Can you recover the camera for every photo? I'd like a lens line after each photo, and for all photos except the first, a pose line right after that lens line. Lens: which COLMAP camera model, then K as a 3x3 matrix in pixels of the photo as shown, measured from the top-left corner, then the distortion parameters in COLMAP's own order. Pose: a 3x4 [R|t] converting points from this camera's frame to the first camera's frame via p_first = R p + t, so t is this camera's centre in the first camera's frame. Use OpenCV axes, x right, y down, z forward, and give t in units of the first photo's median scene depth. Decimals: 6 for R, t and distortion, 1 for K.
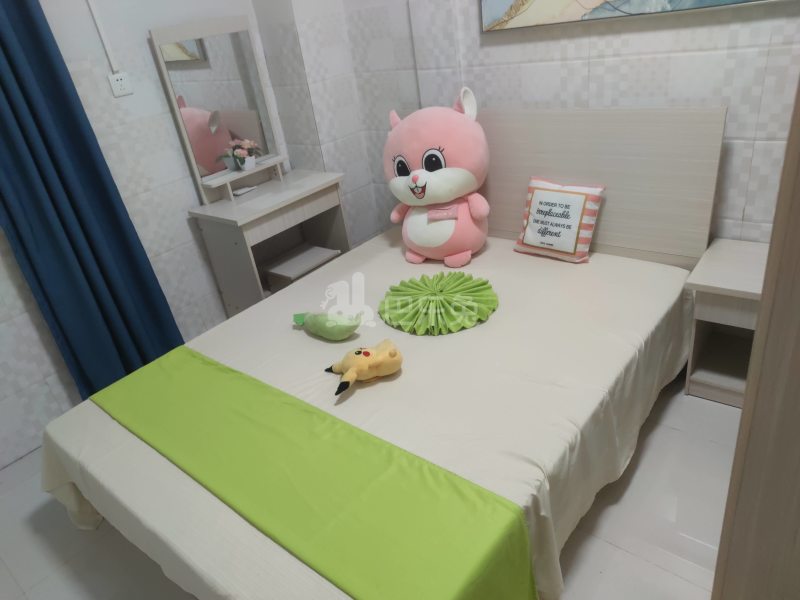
lens RADIAL K [[569.5, 0, 391.0], [0, 569.5, 302.1], [0, 0, 1]] dist [0.069407, -0.059902]
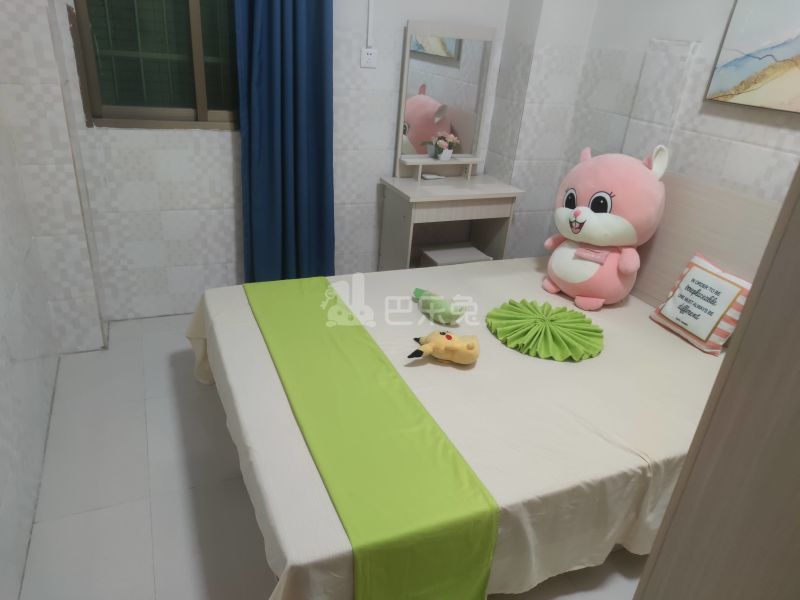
lens RADIAL K [[569.5, 0, 391.0], [0, 569.5, 302.1], [0, 0, 1]] dist [0.069407, -0.059902]
pose [[0.871143, 0.384292, -0.305662, 0.128060], [-0.392154, 0.919118, 0.037910, 0.022849], [0.295508, 0.086842, 0.951385, -0.069638]]
